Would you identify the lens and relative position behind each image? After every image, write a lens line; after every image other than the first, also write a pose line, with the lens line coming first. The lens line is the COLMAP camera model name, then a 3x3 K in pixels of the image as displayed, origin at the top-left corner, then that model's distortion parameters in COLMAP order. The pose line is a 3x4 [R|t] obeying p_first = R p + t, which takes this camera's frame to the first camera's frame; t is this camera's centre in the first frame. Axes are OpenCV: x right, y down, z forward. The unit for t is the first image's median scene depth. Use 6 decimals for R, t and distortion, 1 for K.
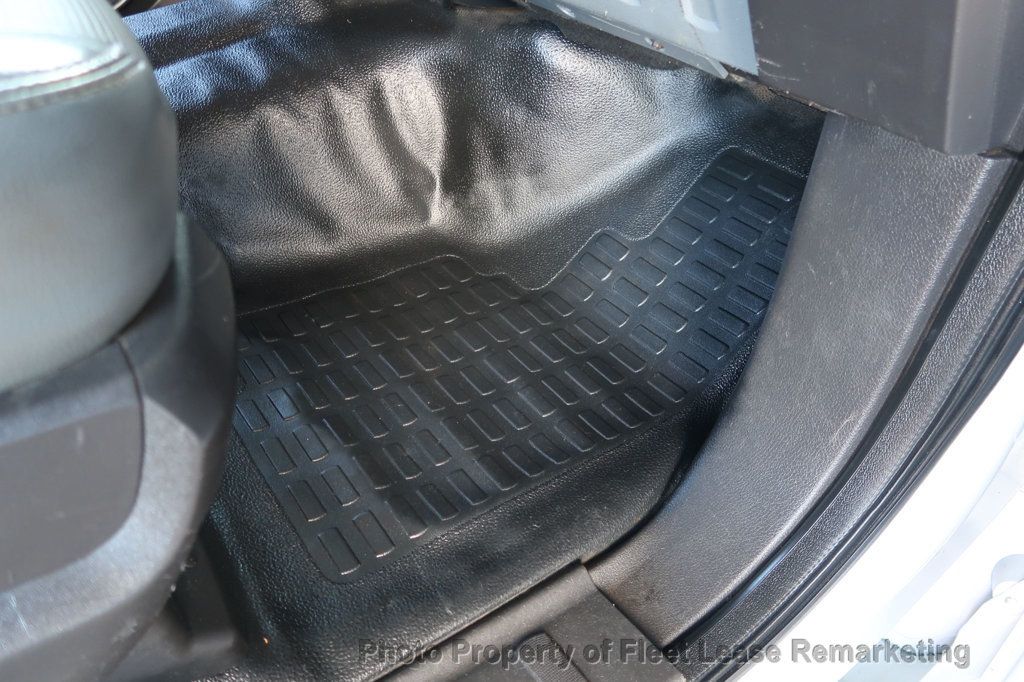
lens RADIAL K [[792.9, 0, 512.0], [0, 792.9, 341.0], [0, 0, 1]] dist [0.001818, -0.004366]
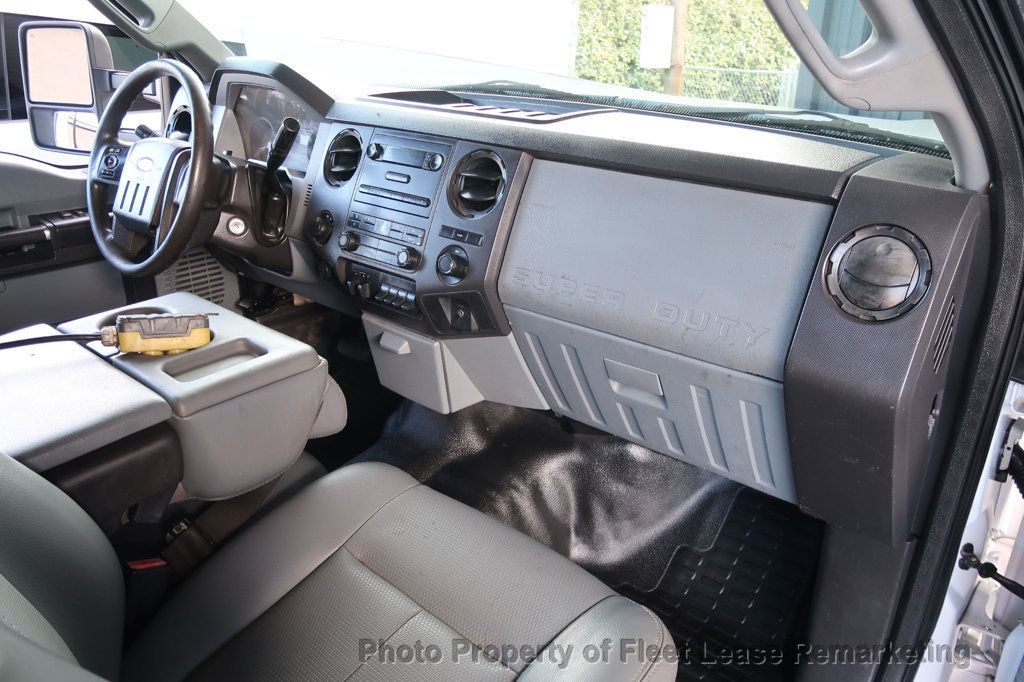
lens RADIAL K [[792.9, 0, 512.0], [0, 792.9, 341.0], [0, 0, 1]] dist [0.001818, -0.004366]
pose [[0.971124, -0.147805, 0.187273, -0.487976], [0.183785, 0.963992, -0.192206, -0.304725], [-0.152120, 0.221074, 0.963320, -0.665703]]
